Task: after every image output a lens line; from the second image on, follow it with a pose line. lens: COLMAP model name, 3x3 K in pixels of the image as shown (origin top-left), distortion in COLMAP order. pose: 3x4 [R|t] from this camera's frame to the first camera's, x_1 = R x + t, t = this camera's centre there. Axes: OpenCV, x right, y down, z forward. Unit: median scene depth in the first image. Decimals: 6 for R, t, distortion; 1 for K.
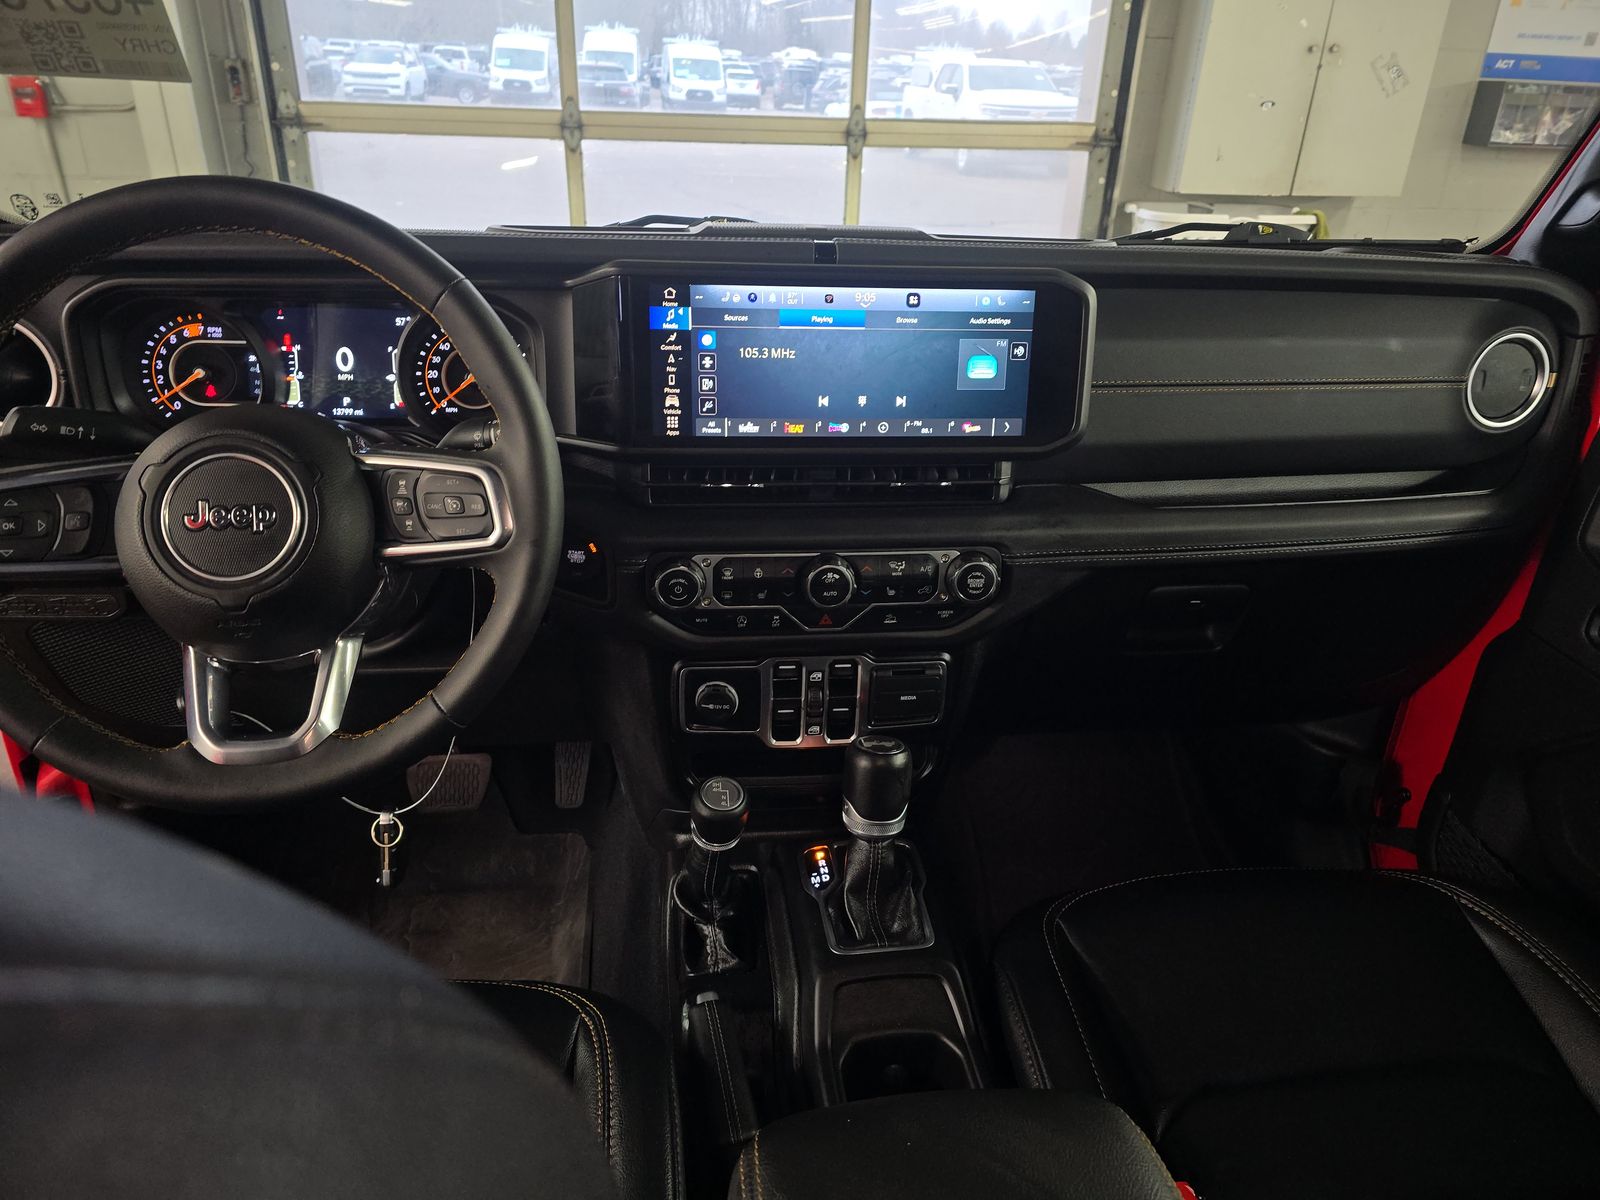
lens RADIAL K [[1078.5, 0, 804.3], [0, 1078.5, 587.7], [0, 0, 1]] dist [0.093427, -0.100543]
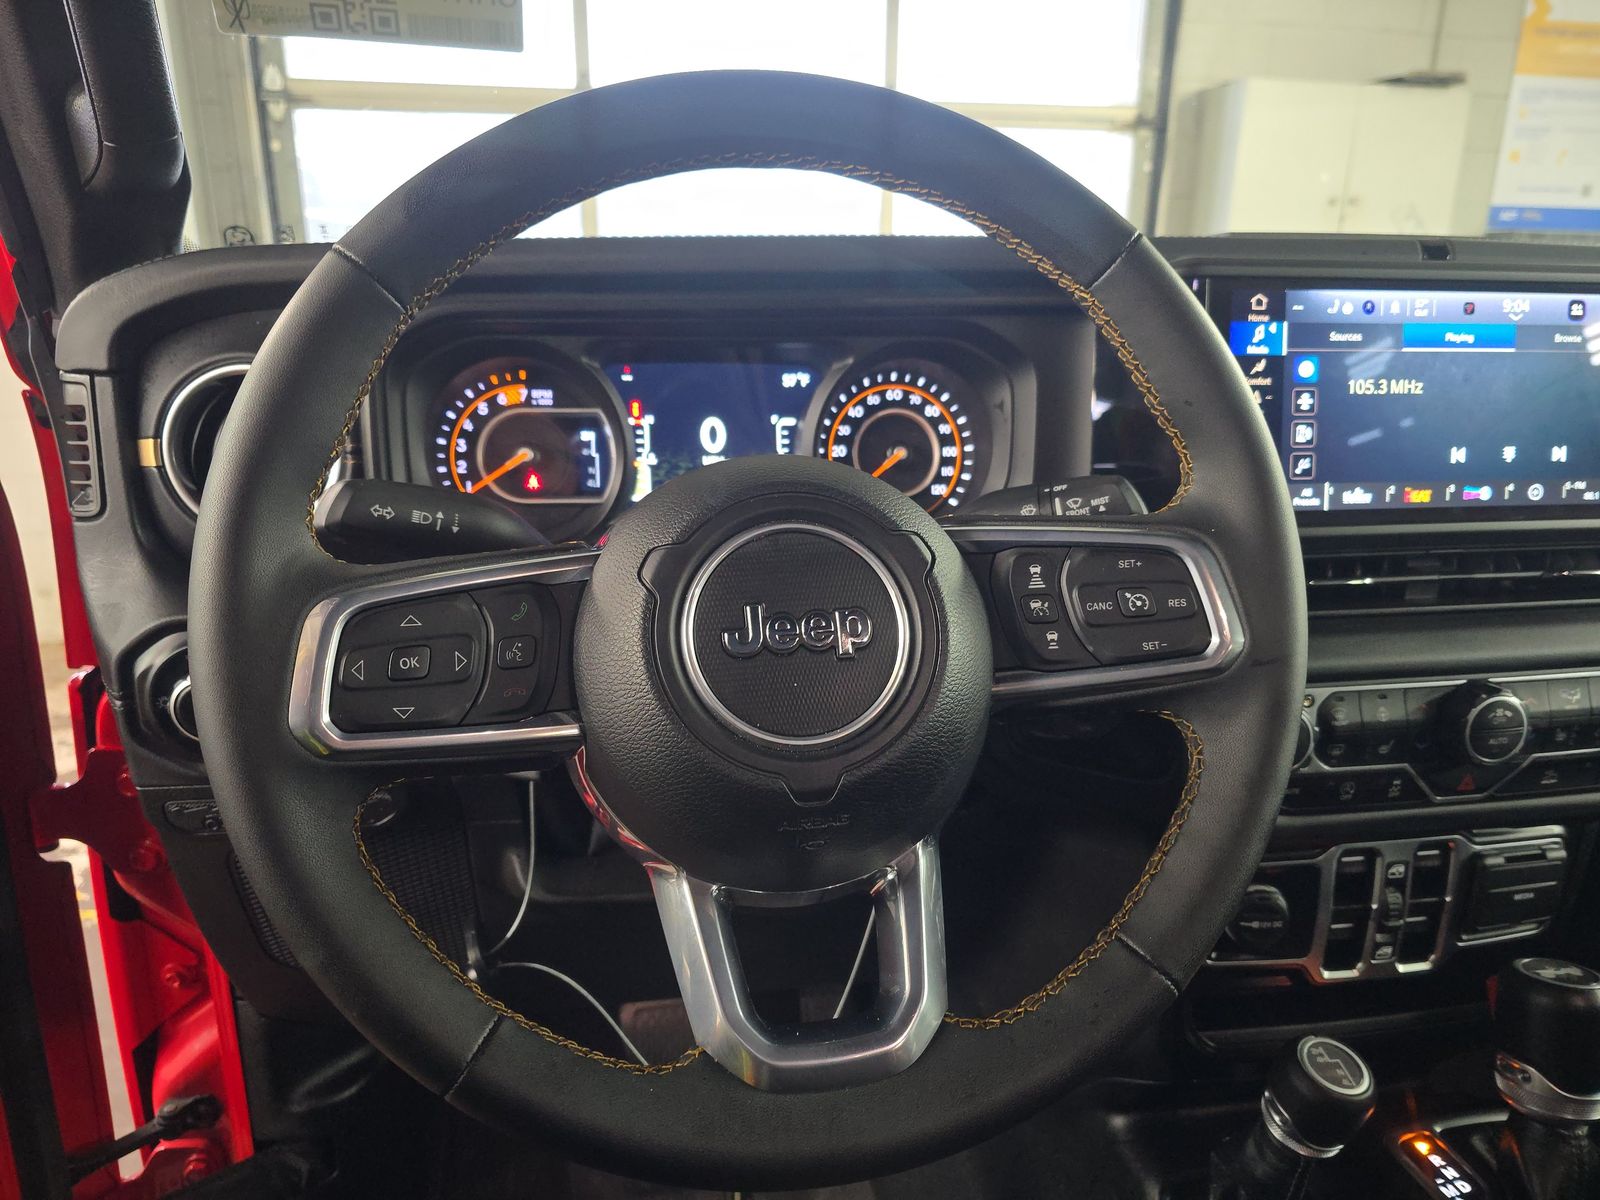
lens RADIAL K [[1078.5, 0, 804.3], [0, 1078.5, 587.7], [0, 0, 1]] dist [0.093427, -0.100543]
pose [[0.997415, -0.035928, 0.062225, -0.431882], [0.045449, 0.986221, -0.159071, 0.001008], [-0.055652, 0.161487, 0.985304, 0.349442]]
